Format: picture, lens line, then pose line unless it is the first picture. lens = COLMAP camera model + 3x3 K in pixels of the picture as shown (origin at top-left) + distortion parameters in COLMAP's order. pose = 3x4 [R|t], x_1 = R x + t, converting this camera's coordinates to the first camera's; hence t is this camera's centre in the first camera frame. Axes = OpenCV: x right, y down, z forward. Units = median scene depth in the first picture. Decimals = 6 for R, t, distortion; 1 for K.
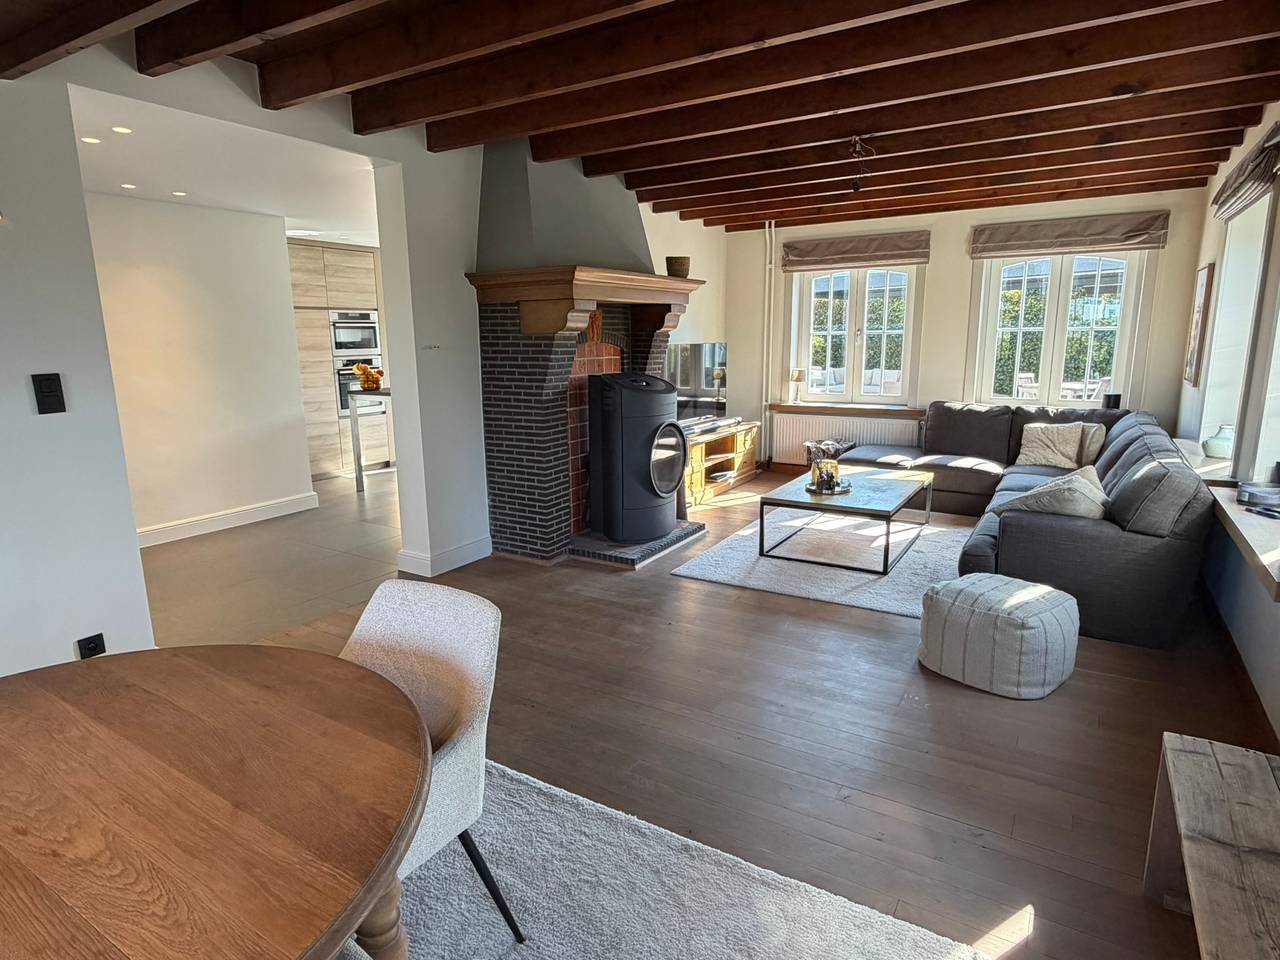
lens RADIAL K [[729.2, 0, 640.0], [0, 729.2, 480.0], [0, 0, 1]] dist [0.000810, 0.000237]
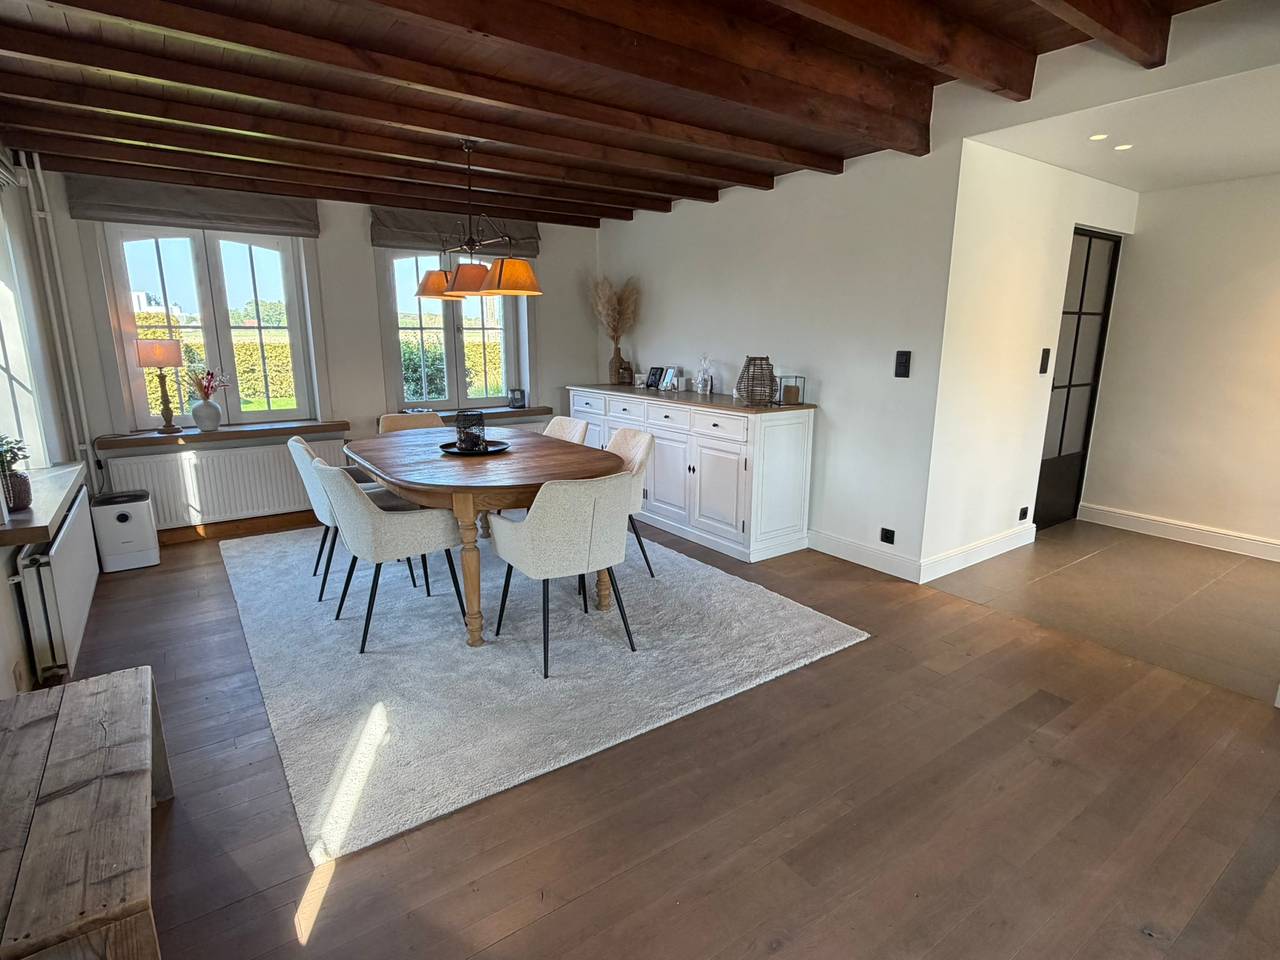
lens RADIAL K [[656.8, 0, 640.0], [0, 656.8, 480.0], [0, 0, 1]] dist [-0.000492, 0.000091]
pose [[-0.401679, 0.211778, -0.890957, 0.343986], [-0.176833, 0.936647, 0.302362, -0.105670], [0.898545, 0.279003, -0.338783, 0.523598]]
